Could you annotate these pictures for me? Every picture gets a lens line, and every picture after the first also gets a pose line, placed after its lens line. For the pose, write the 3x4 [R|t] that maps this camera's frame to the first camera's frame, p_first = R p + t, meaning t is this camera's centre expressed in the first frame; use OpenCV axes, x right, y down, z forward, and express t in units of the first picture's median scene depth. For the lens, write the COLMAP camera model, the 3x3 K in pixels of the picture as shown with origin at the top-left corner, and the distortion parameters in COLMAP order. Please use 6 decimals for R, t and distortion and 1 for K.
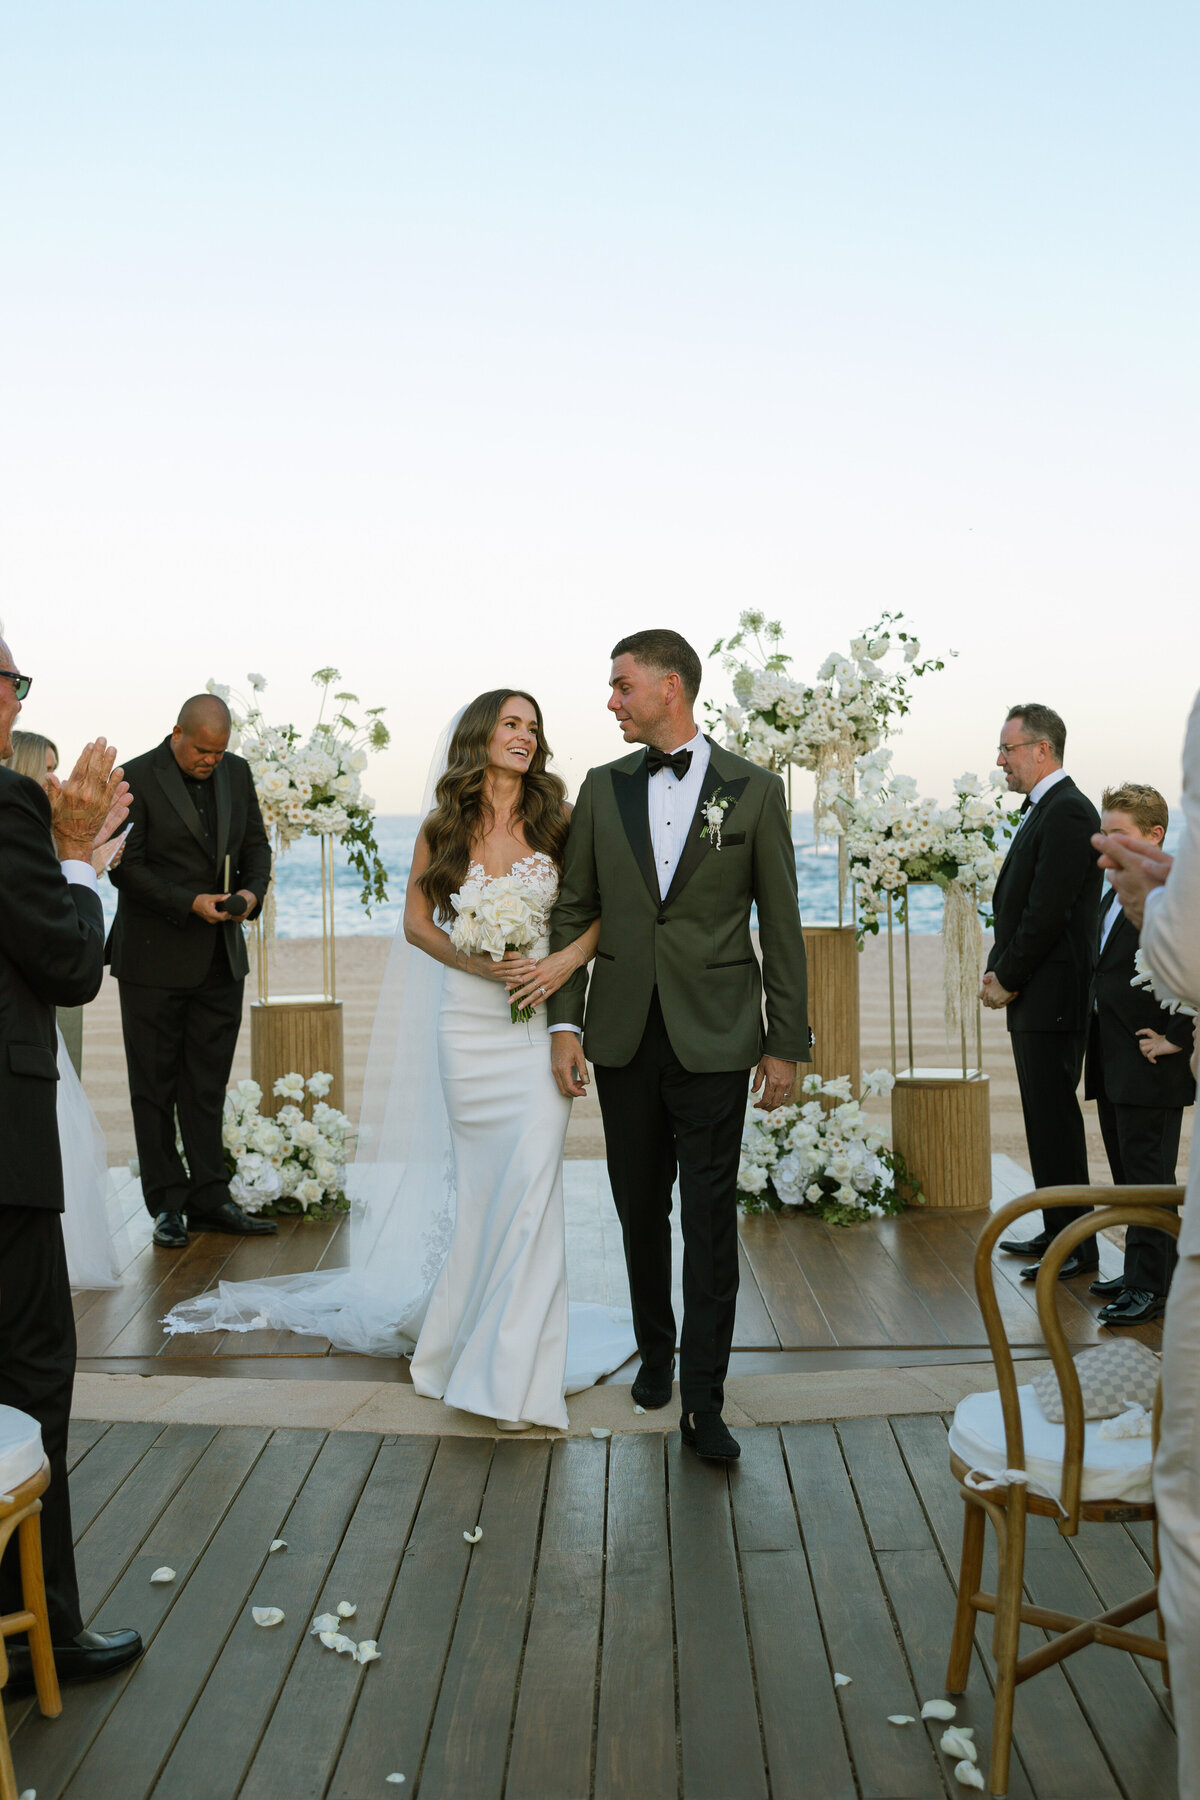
lens RADIAL K [[2521.9, 0, 536.6], [0, 2521.9, 819.0], [0, 0, 1]] dist [-0.015258, 0.062291]
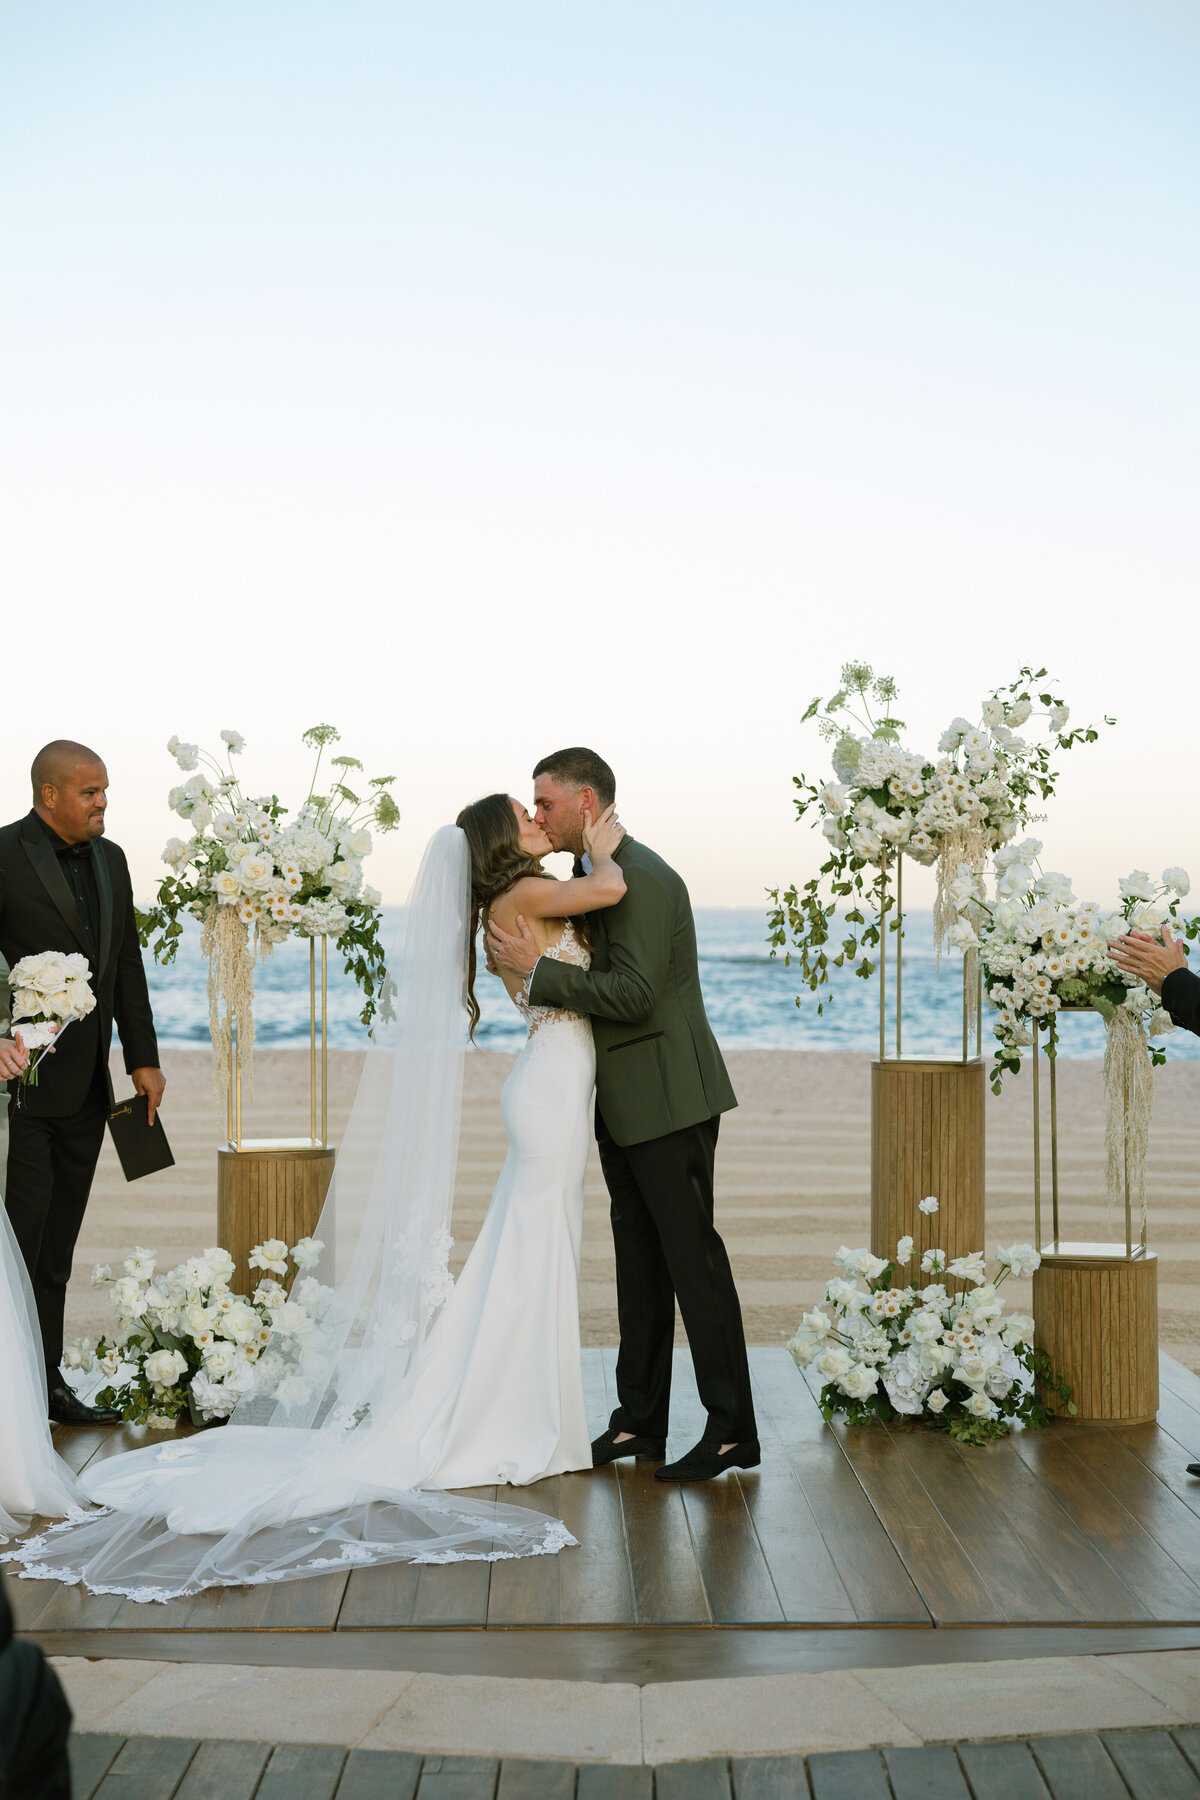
lens RADIAL K [[2807.8, 0, 596.6], [0, 2807.8, 920.1], [0, 0, 1]] dist [-0.016683, 0.131913]
pose [[0.999162, 0.015565, 0.037860, -0.031335], [-0.015621, 0.999877, 0.001191, -0.001278], [-0.037836, -0.001782, 0.999282, 0.124570]]
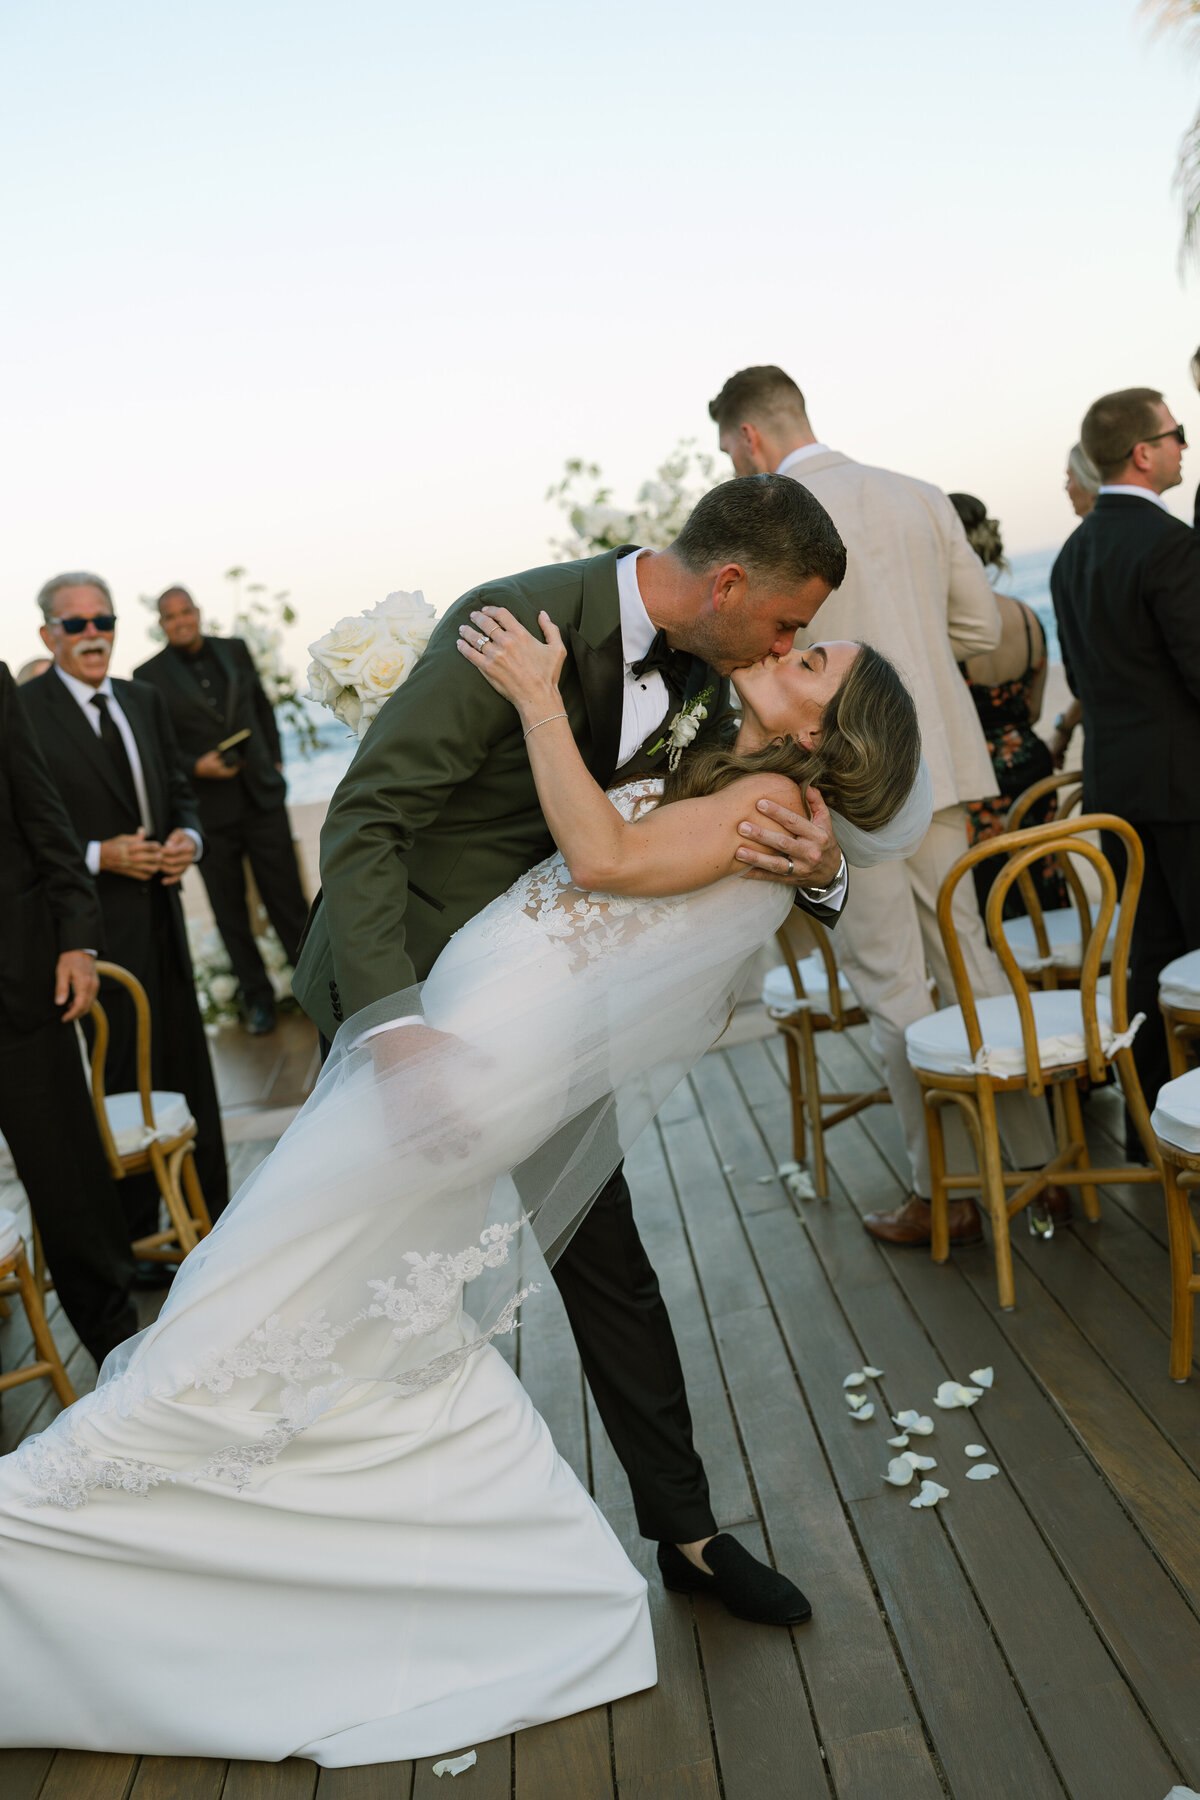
lens RADIAL K [[2629.8, 0, 610.0], [0, 2629.8, 873.7], [0, 0, 1]] dist [0.015611, -0.073814]
pose [[0.981863, -0.183619, 0.047223, 0.007094], [0.179060, 0.979952, 0.087359, 0.006330], [-0.062317, -0.077319, 0.995057, -0.292641]]
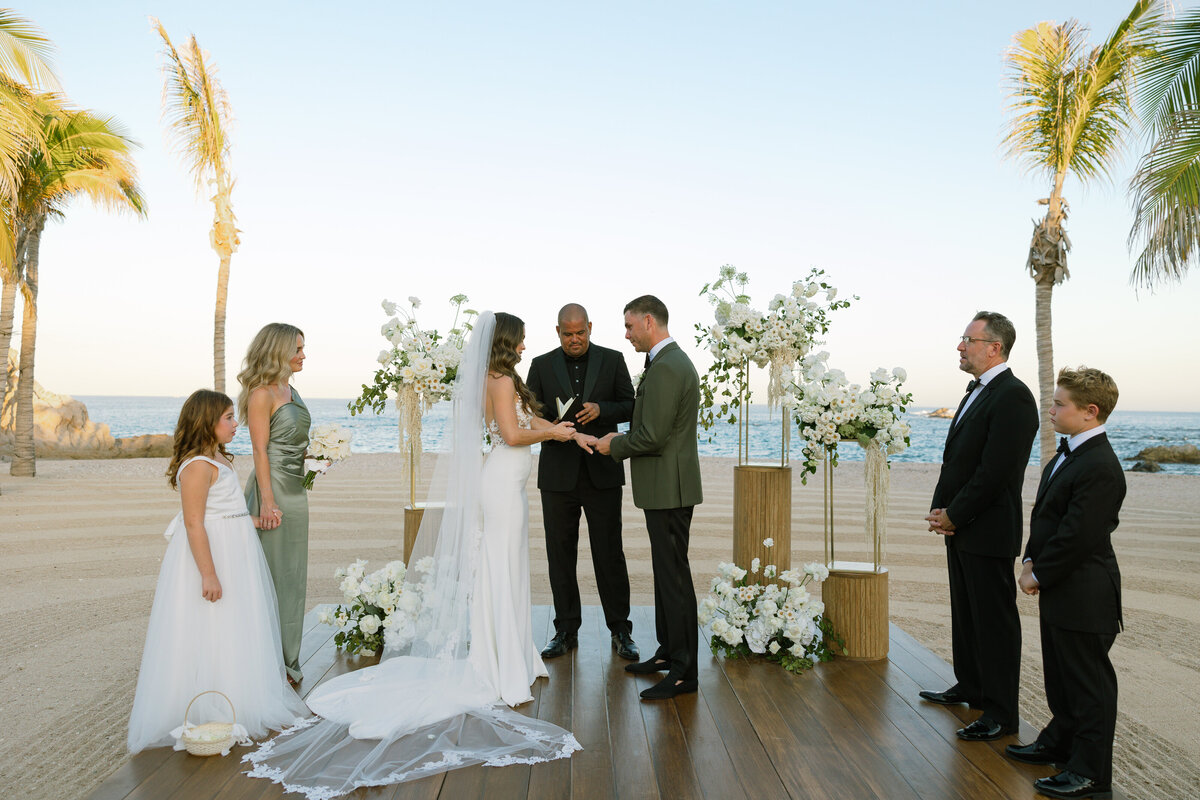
lens RADIAL K [[964.9, 0, 585.1], [0, 964.9, 401.0], [0, 0, 1]] dist [0.011214, -0.003766]
pose [[0.999382, 0.023839, 0.025815, -0.019749], [-0.023712, 0.999705, -0.005245, 0.008306], [-0.025933, 0.004630, 0.999653, 0.421934]]
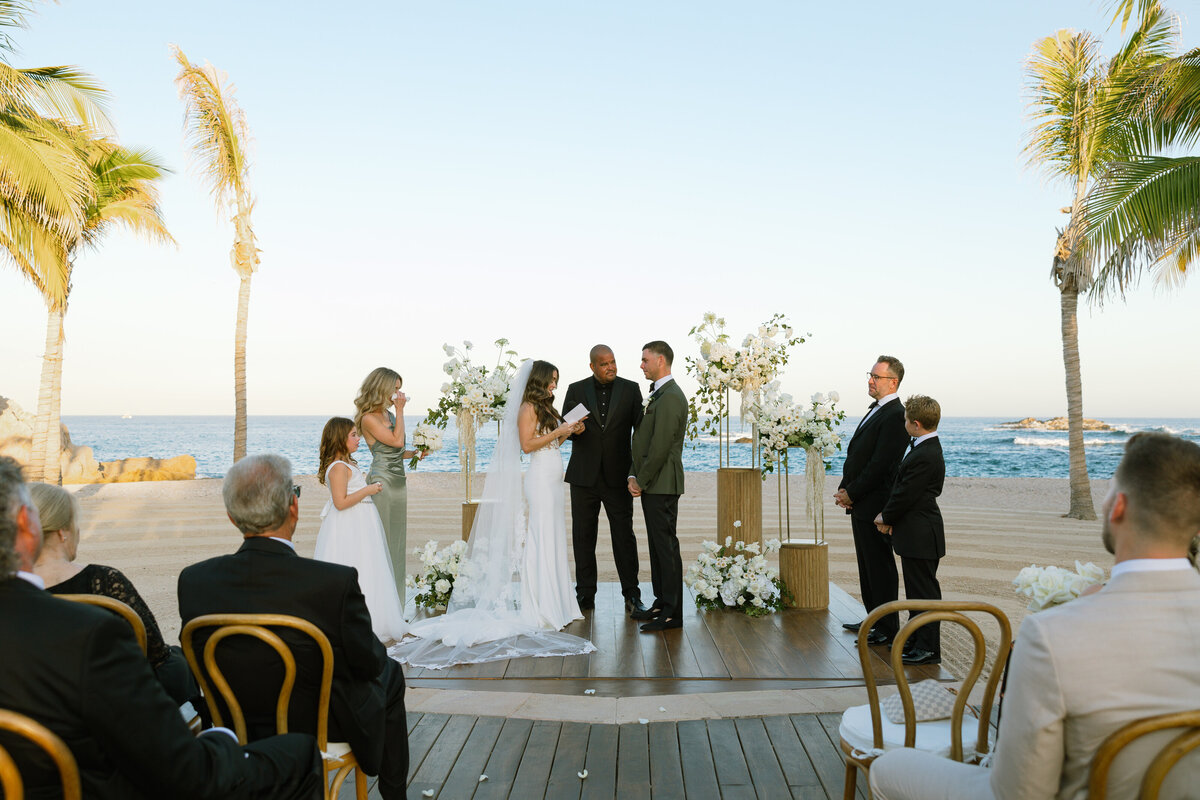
lens RADIAL K [[1188.1, 0, 562.0], [0, 1188.1, 374.7], [0, 0, 1]] dist [-0.008230, -0.011651]
pose [[0.999756, 0.010677, -0.019325, -0.016432], [-0.011401, 0.999222, -0.037756, 0.005516], [0.018907, 0.037967, 0.999100, 0.040539]]
